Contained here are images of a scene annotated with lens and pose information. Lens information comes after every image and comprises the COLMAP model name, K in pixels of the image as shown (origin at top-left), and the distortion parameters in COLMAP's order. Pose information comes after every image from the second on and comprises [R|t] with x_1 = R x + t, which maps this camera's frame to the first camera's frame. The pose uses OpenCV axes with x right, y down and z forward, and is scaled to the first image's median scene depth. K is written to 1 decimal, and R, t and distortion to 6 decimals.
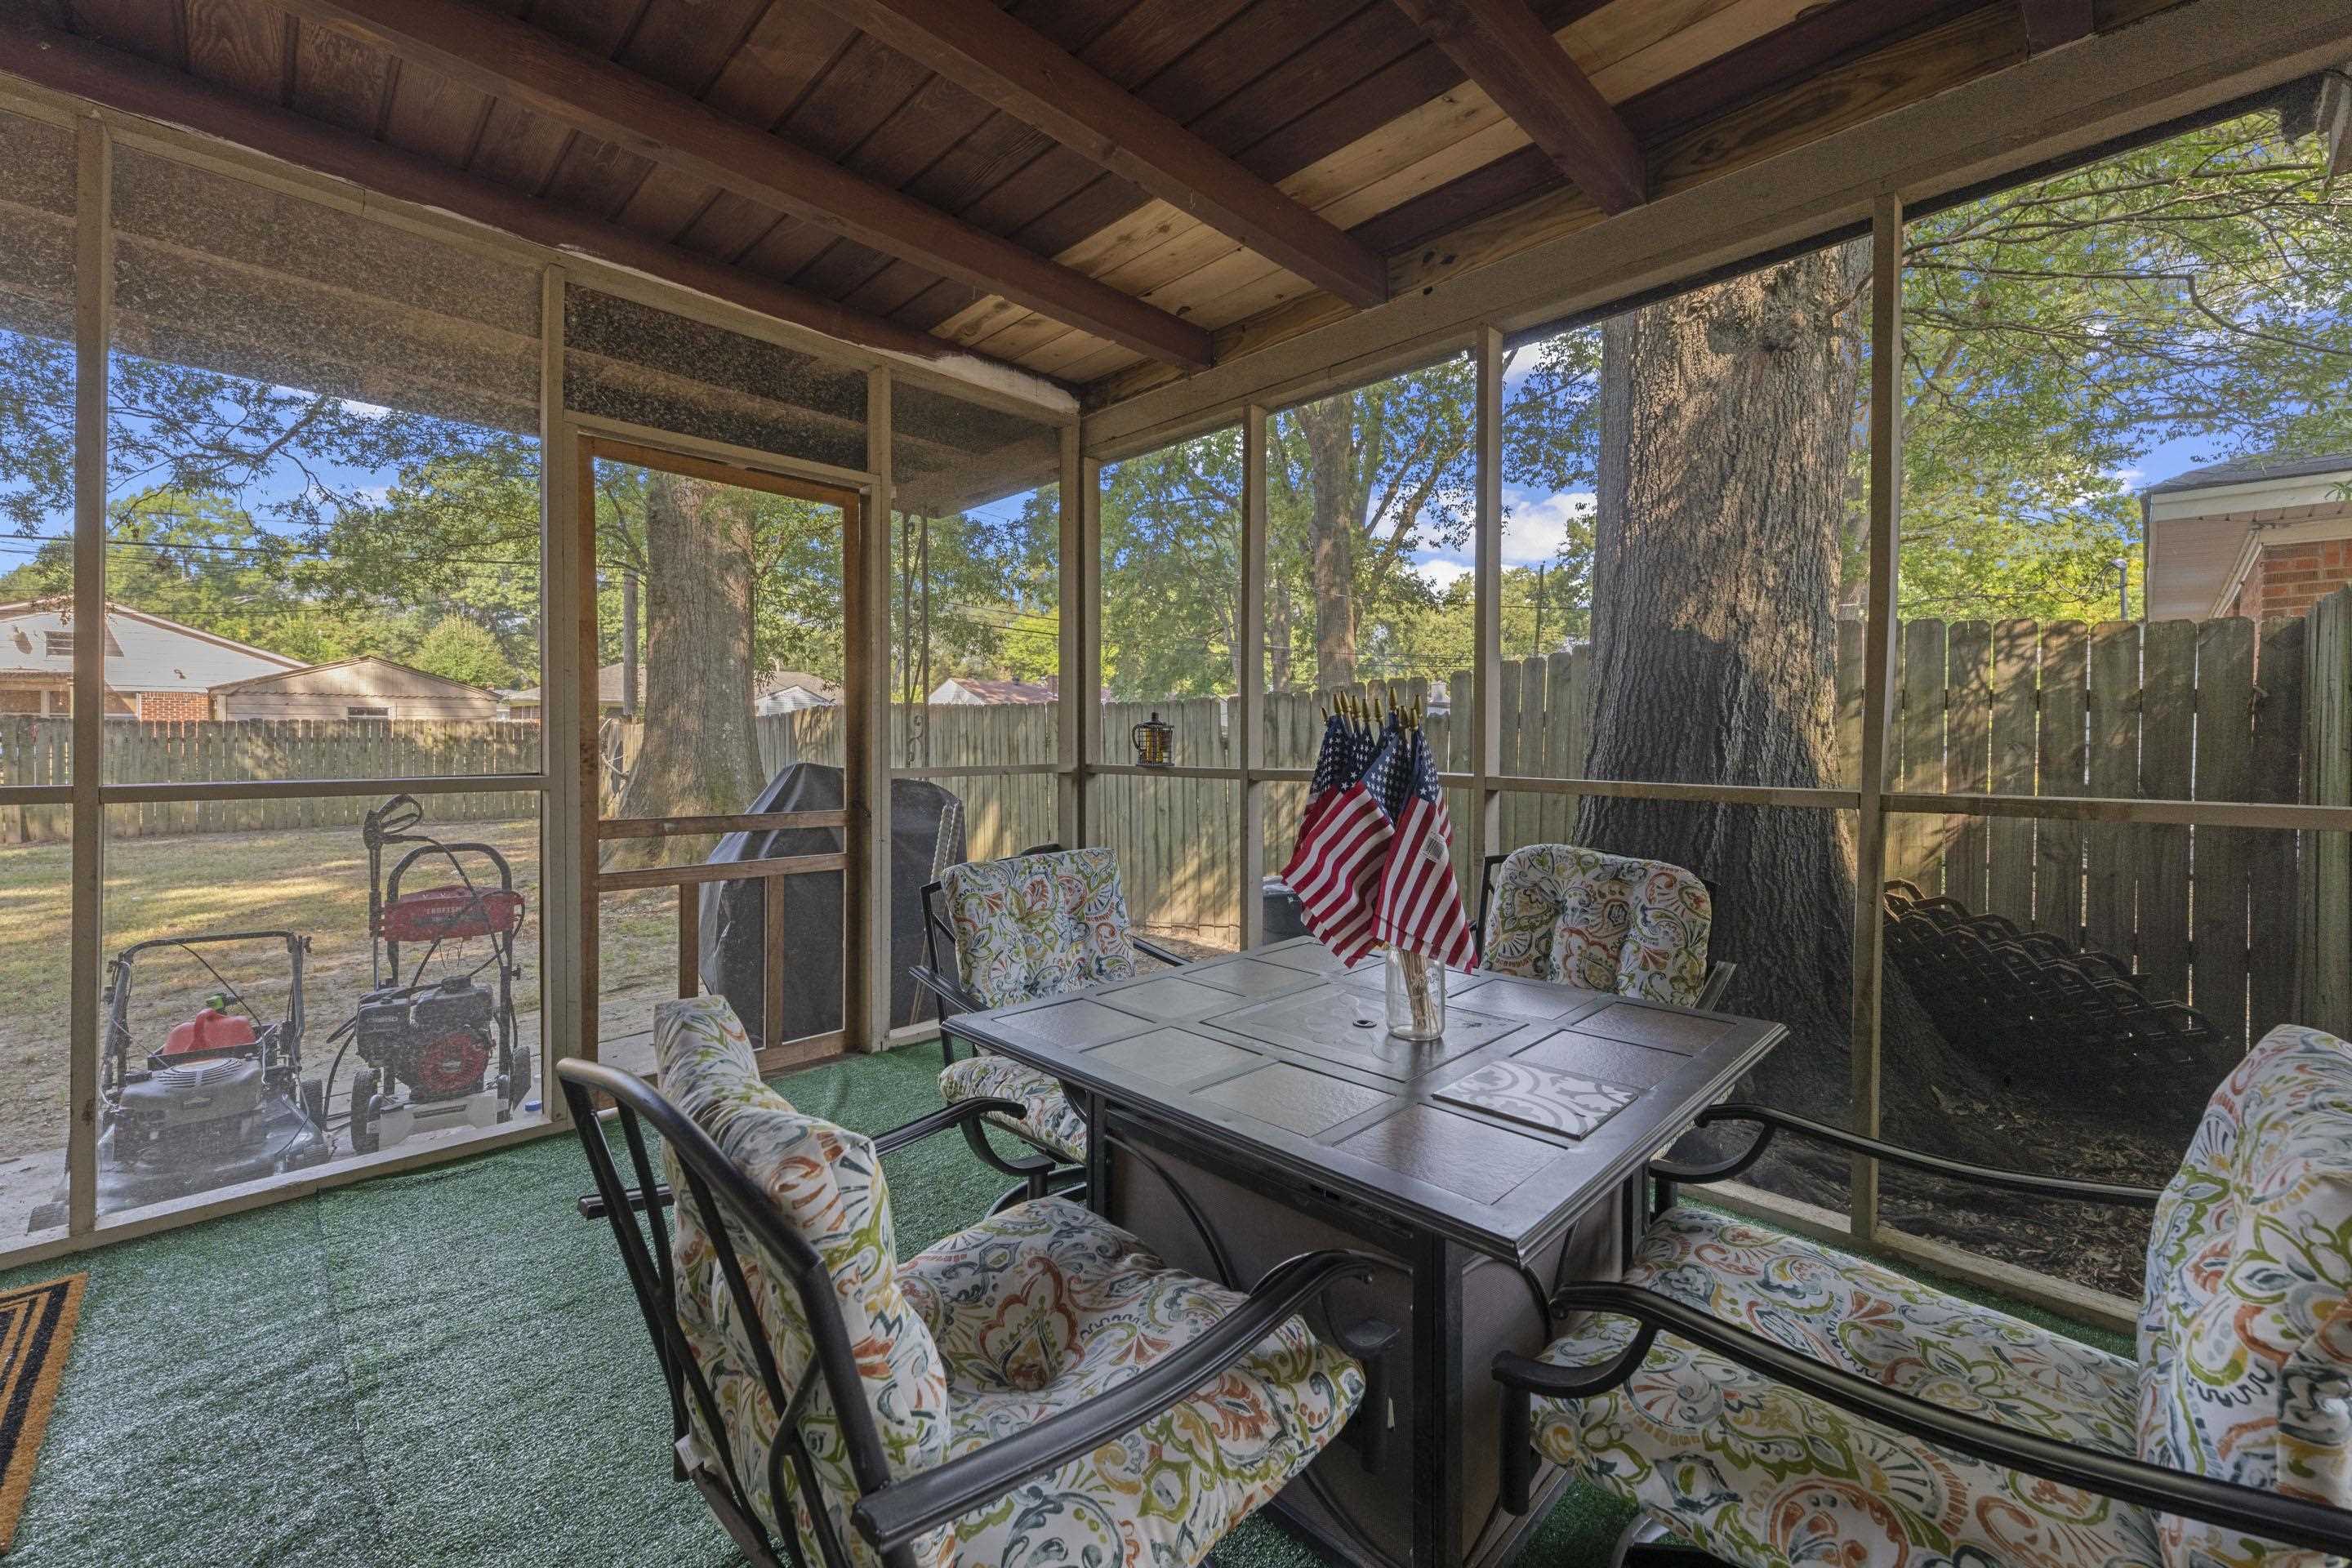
lens RADIAL K [[964.2, 0, 1174.9], [0, 964.2, 762.4], [0, 0, 1]] dist [0.000315, 0.000070]
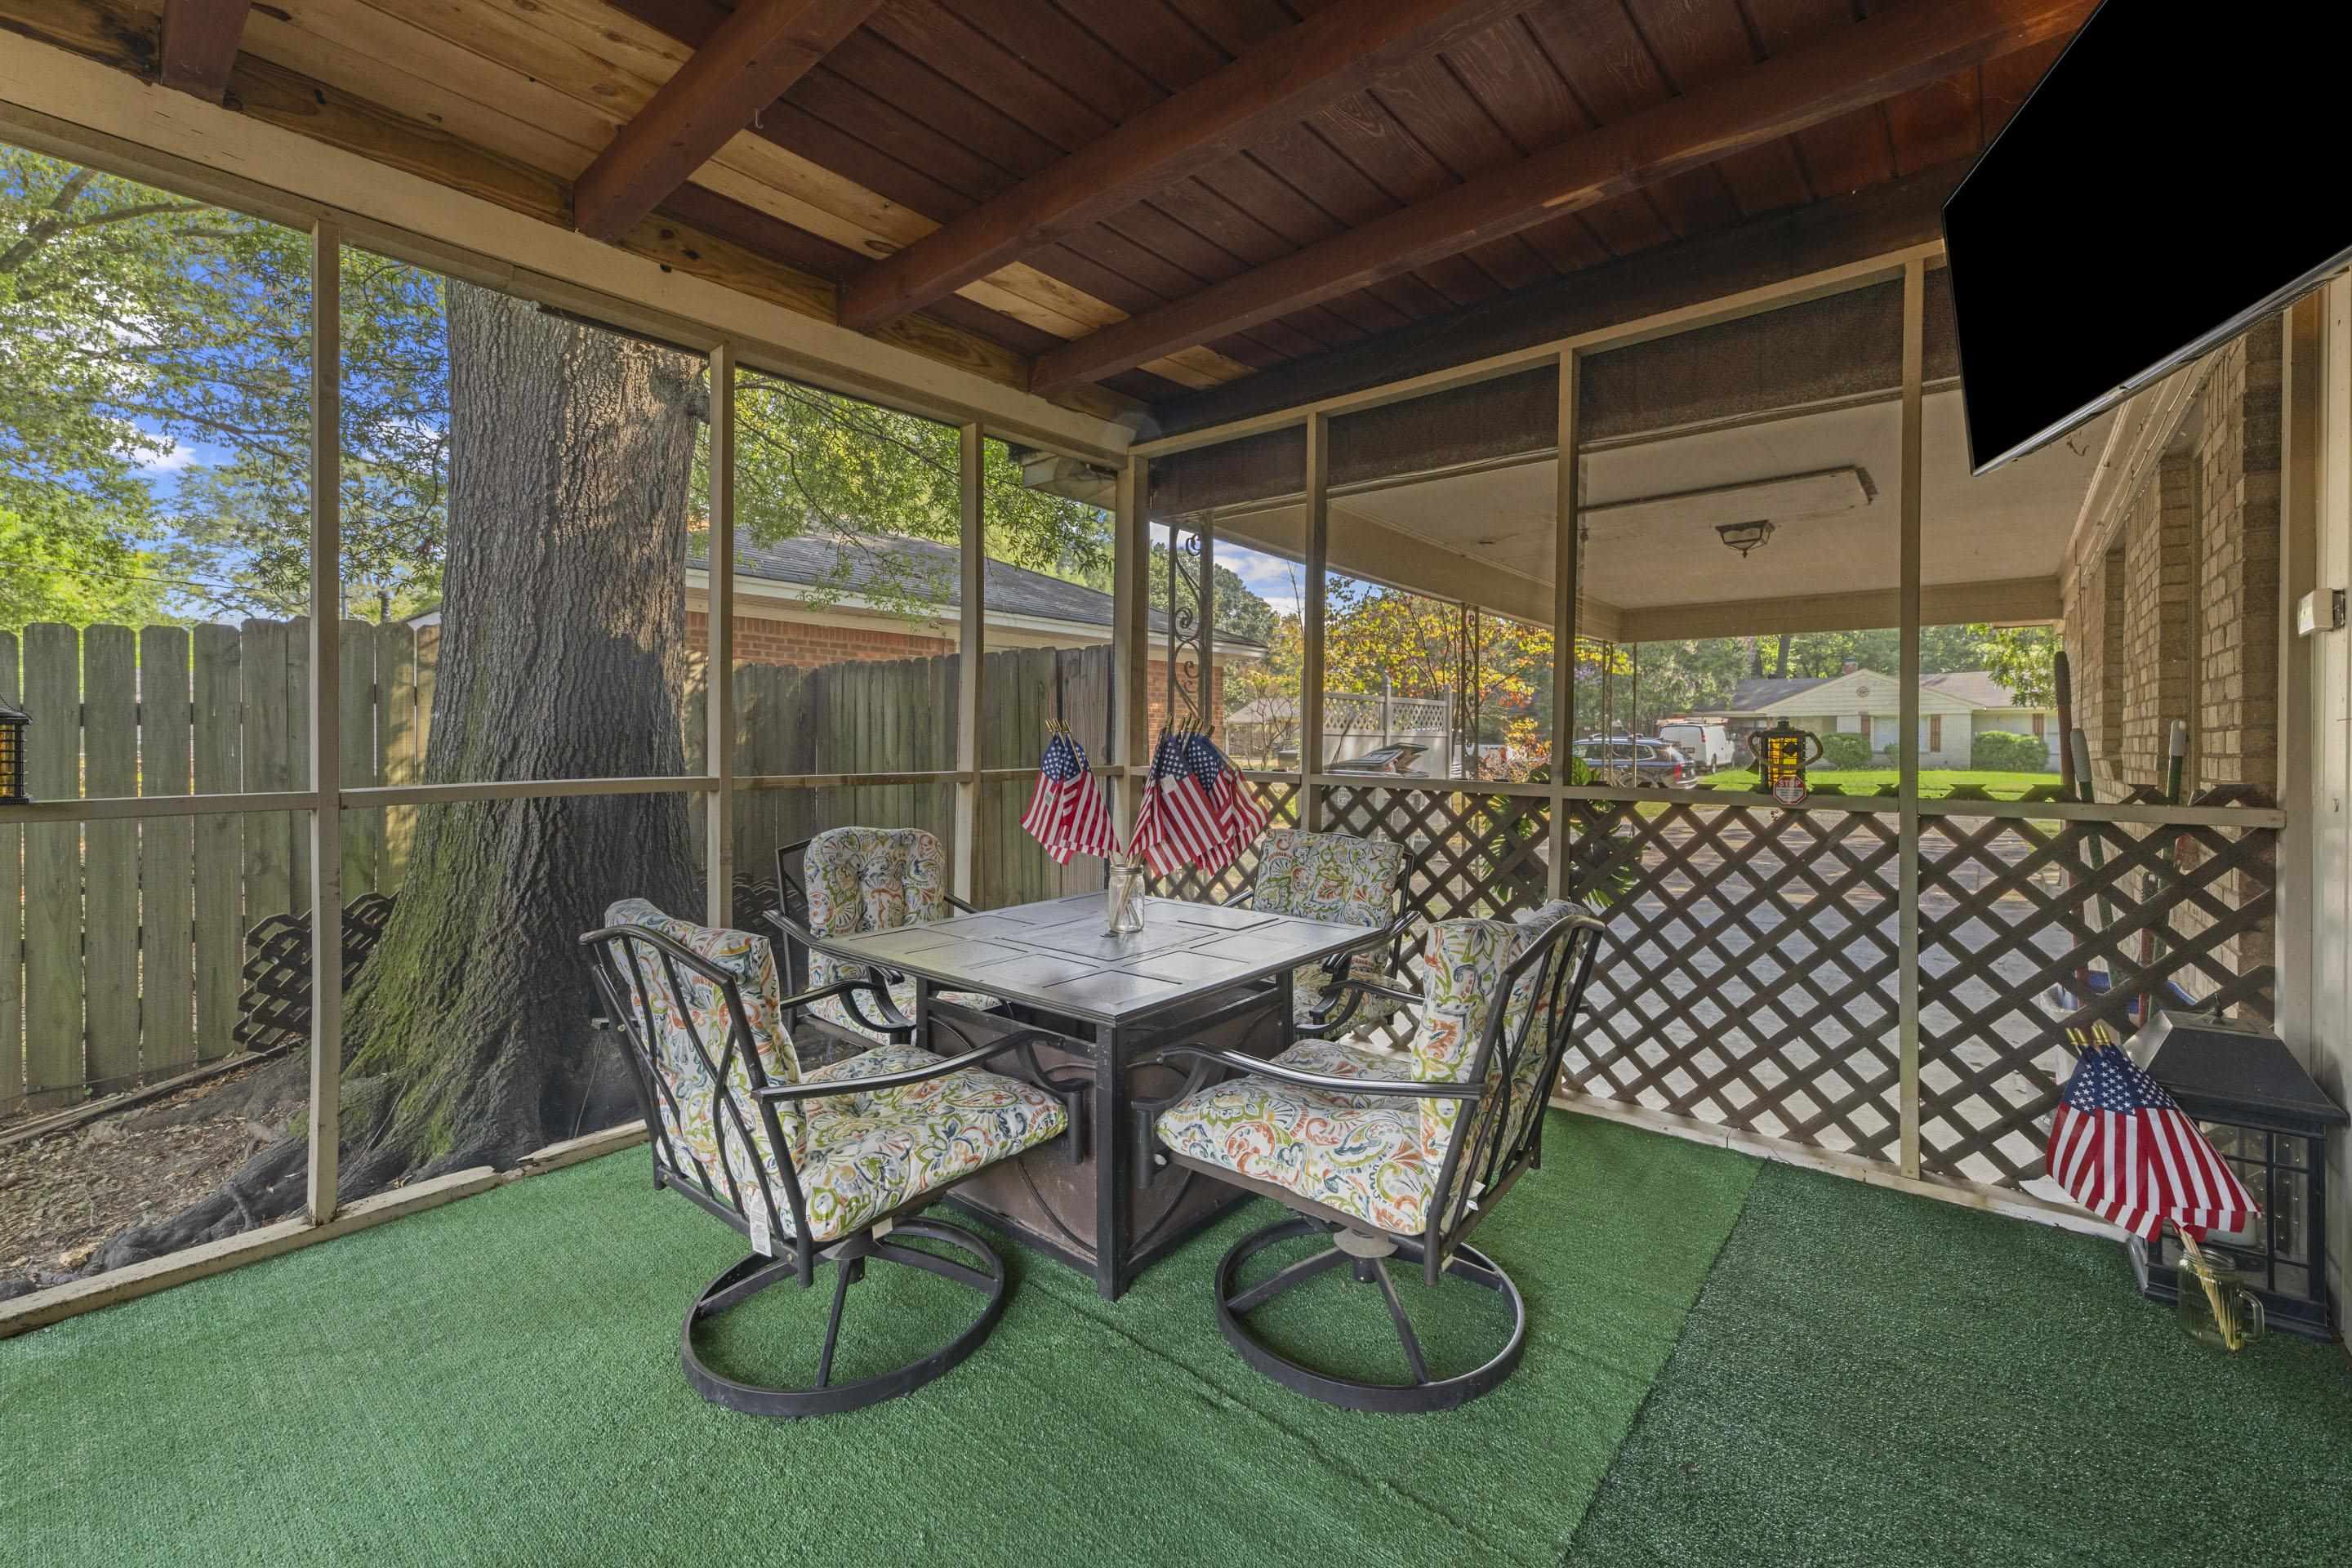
lens RADIAL K [[964.2, 0, 1174.9], [0, 964.2, 762.4], [0, 0, 1]] dist [0.000315, 0.000070]
pose [[-0.086070, -0.034716, 0.995684, -0.614364], [0.027747, 0.998922, 0.037227, -0.022551], [-0.995903, 0.030831, -0.085014, 0.493326]]
